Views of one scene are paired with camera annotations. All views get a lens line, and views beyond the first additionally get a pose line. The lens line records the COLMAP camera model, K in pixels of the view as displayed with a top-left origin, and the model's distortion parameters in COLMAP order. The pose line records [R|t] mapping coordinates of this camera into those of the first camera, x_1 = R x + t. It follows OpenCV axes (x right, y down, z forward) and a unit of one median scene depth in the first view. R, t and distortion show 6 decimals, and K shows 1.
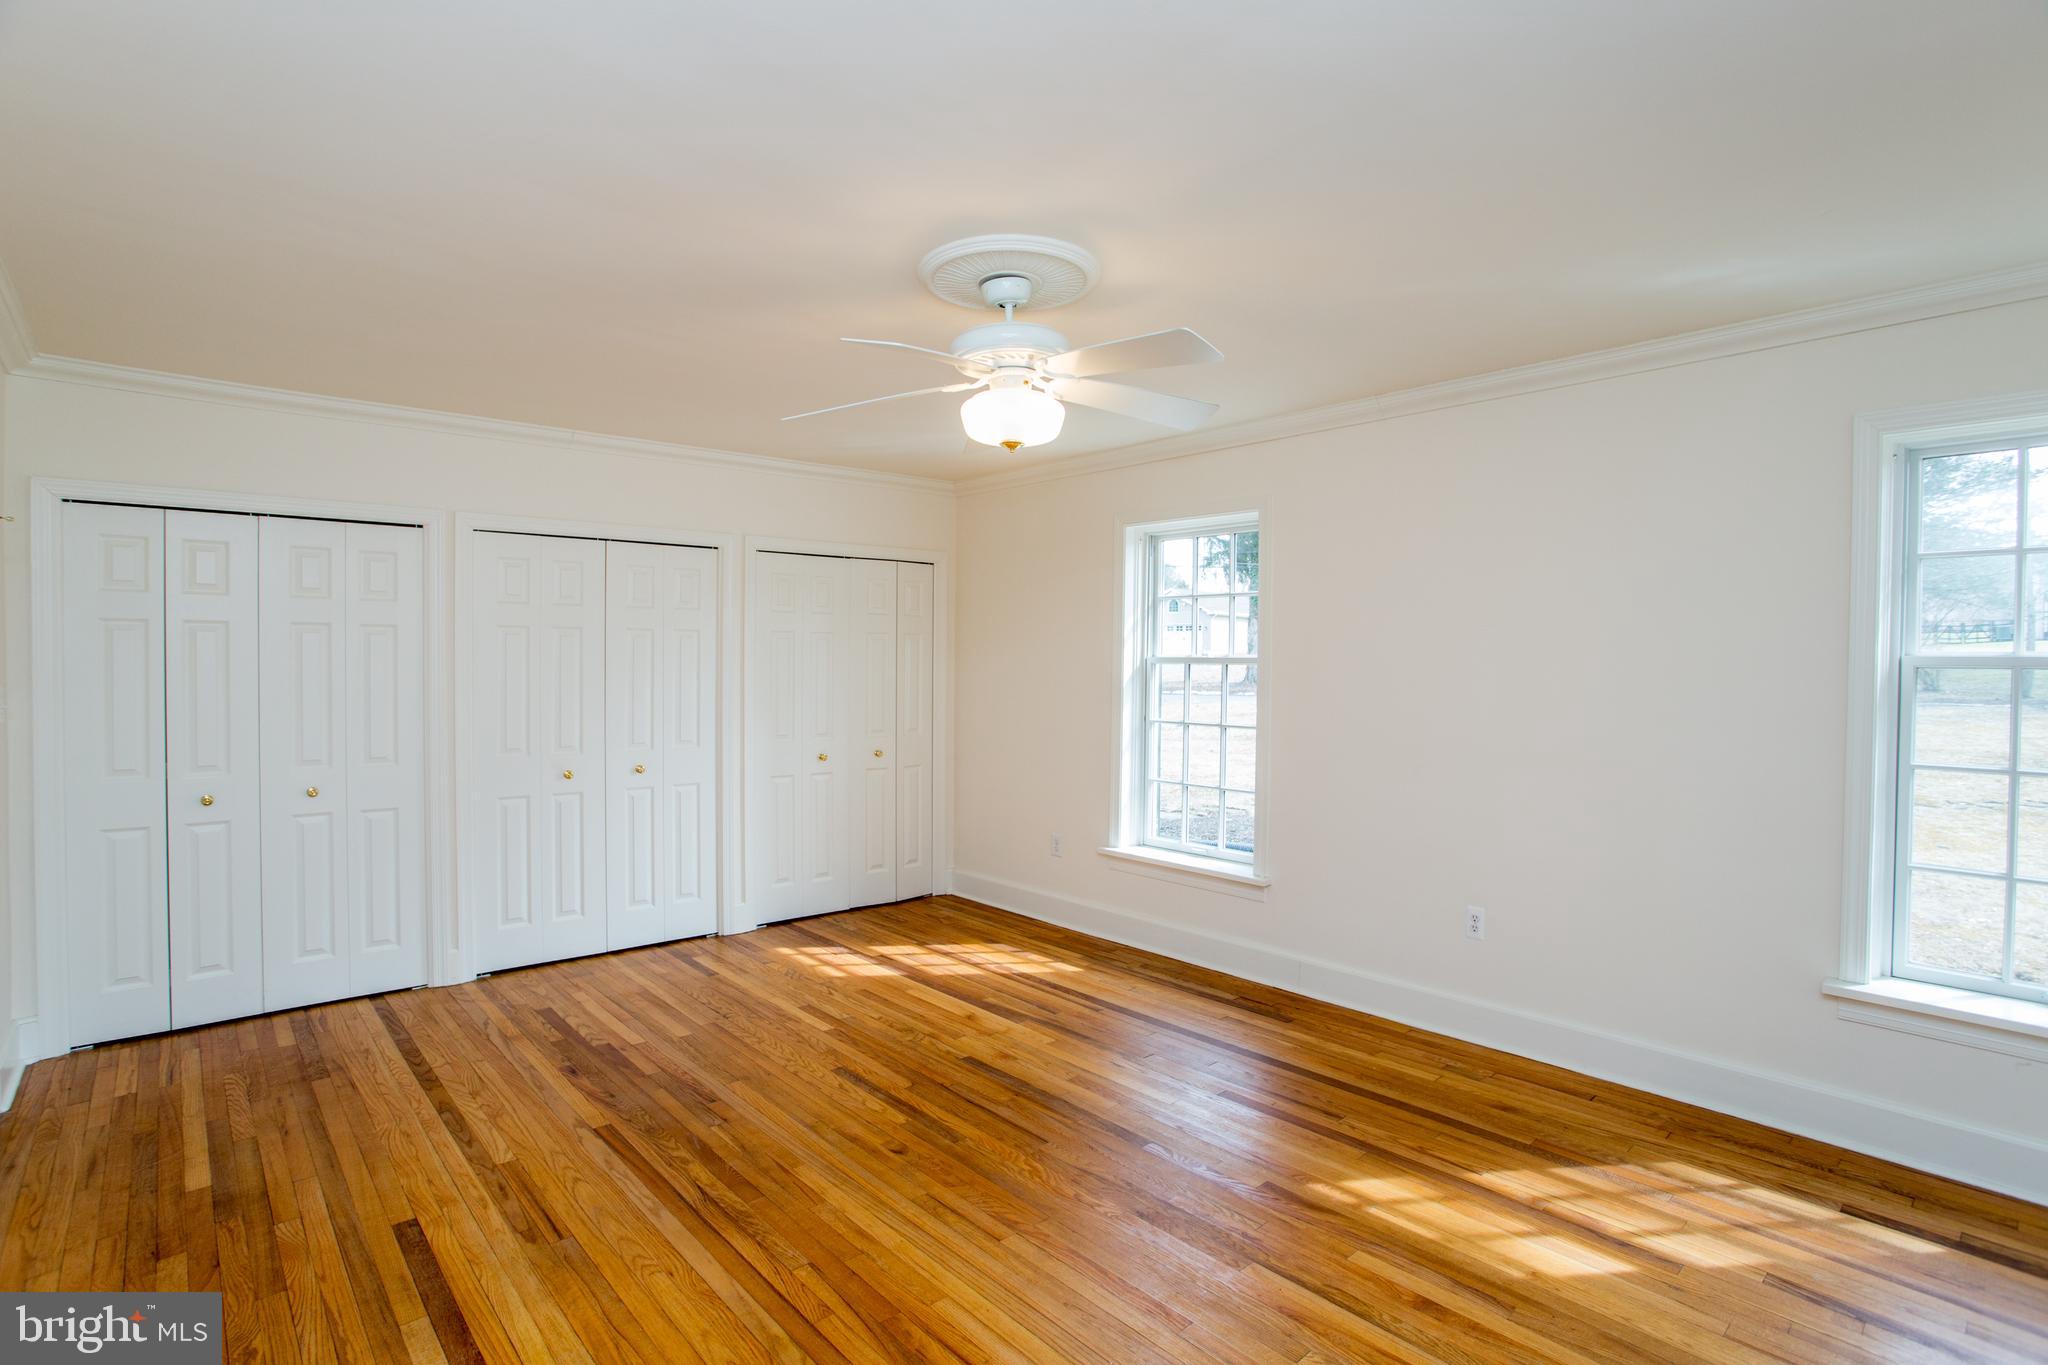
lens RADIAL K [[986.8, 0, 1006.0], [0, 986.8, 668.2], [0, 0, 1]] dist [-0.073154, 0.028104]
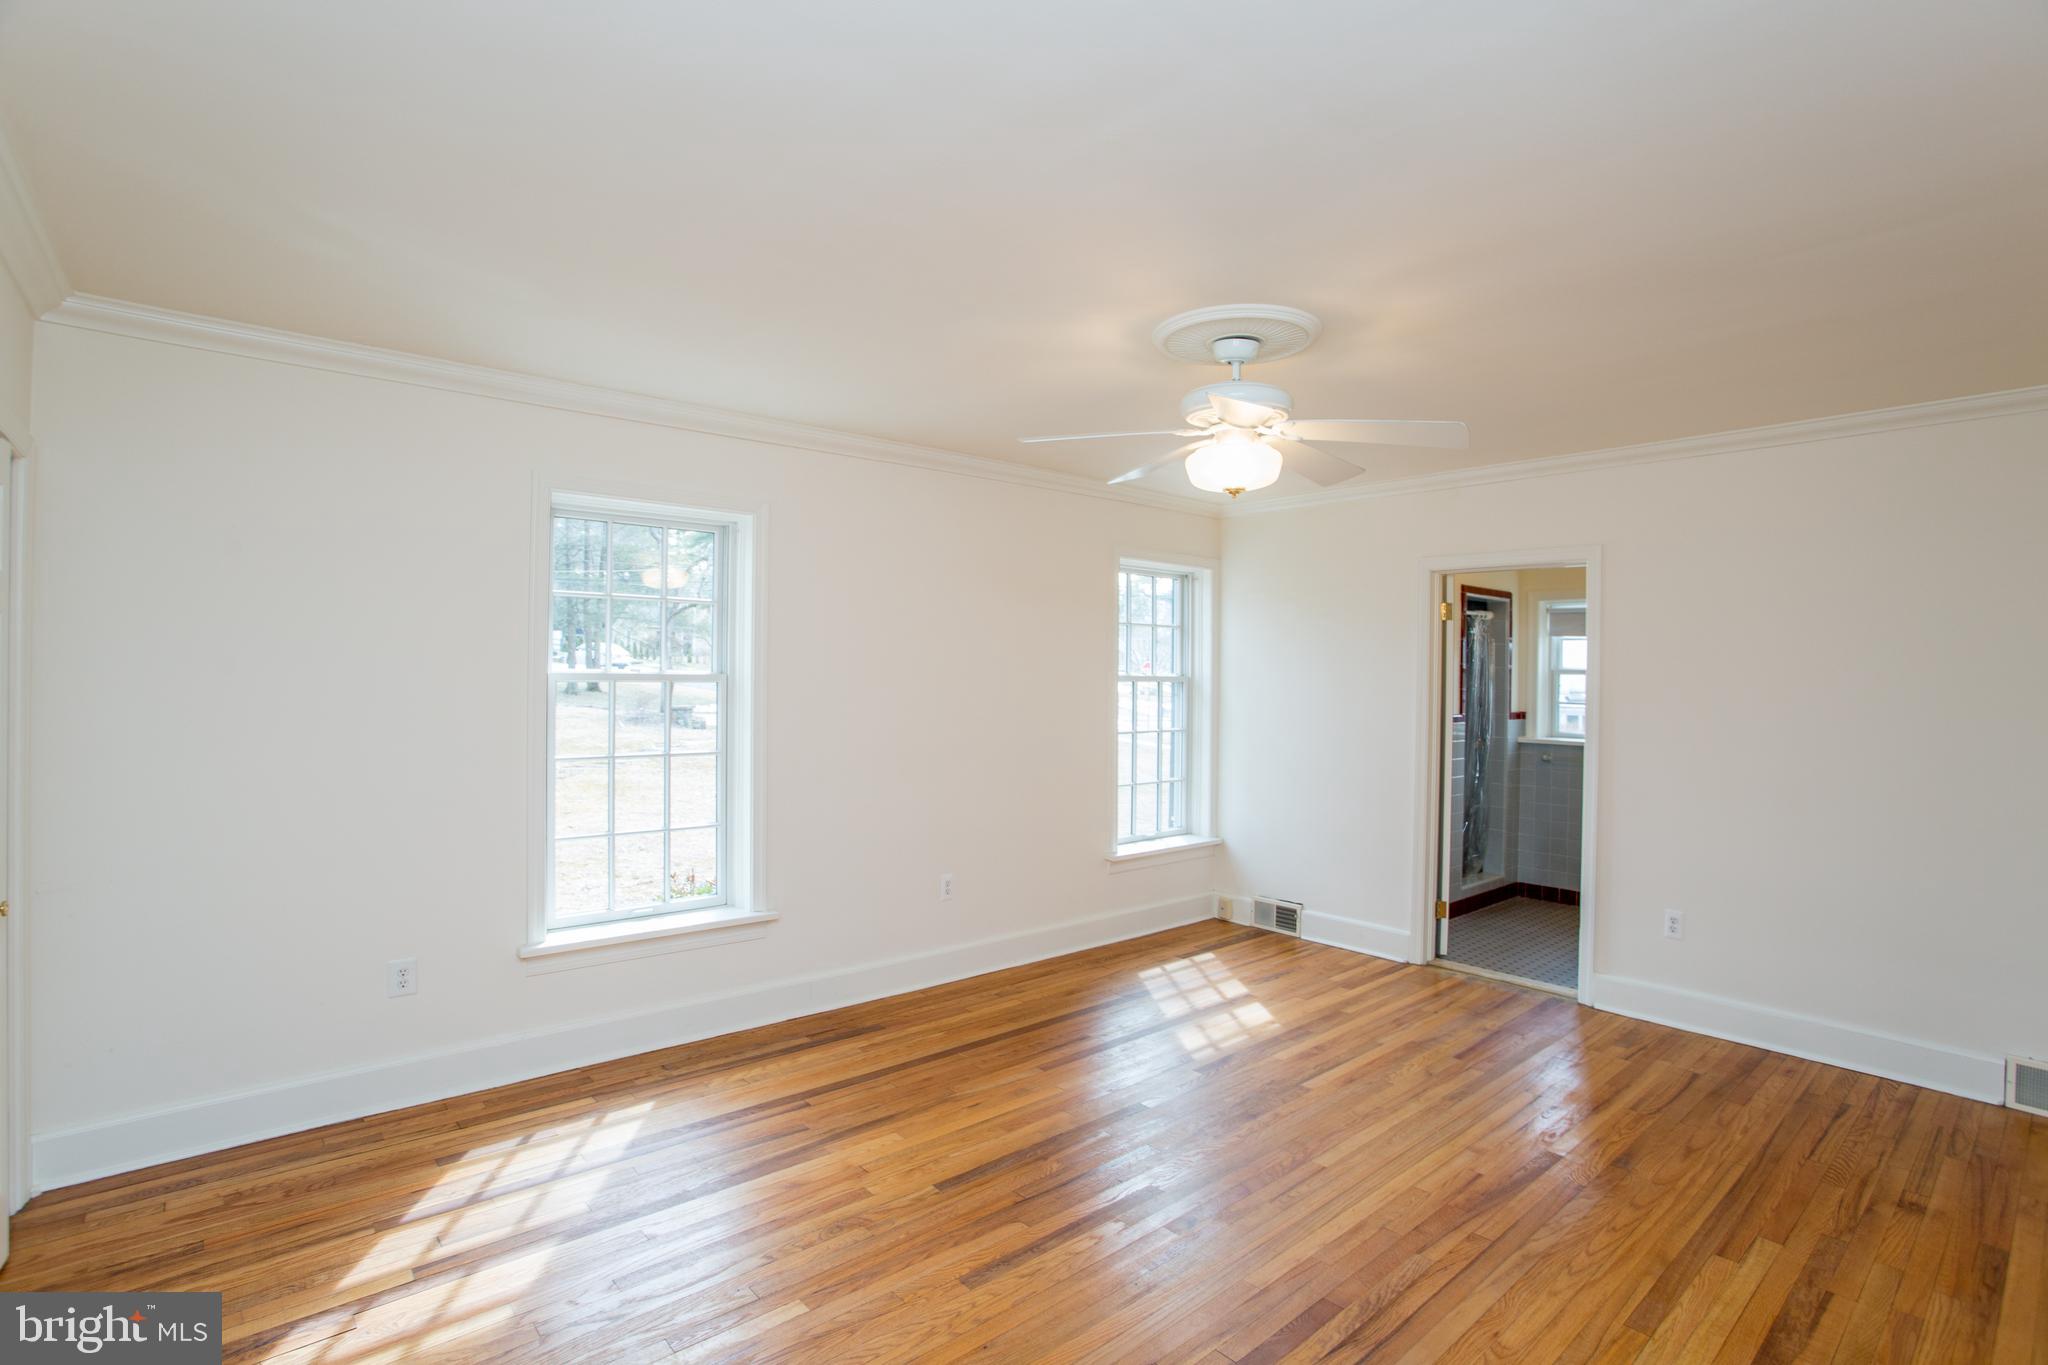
lens RADIAL K [[986.8, 0, 1026.2], [0, 986.8, 689.9], [0, 0, 1]] dist [-0.073154, 0.028104]
pose [[-0.005798, -0.009655, 0.999937, -0.757713], [-0.002111, 0.999951, 0.009642, -0.004022], [-0.999981, -0.002055, -0.005818, 0.875442]]
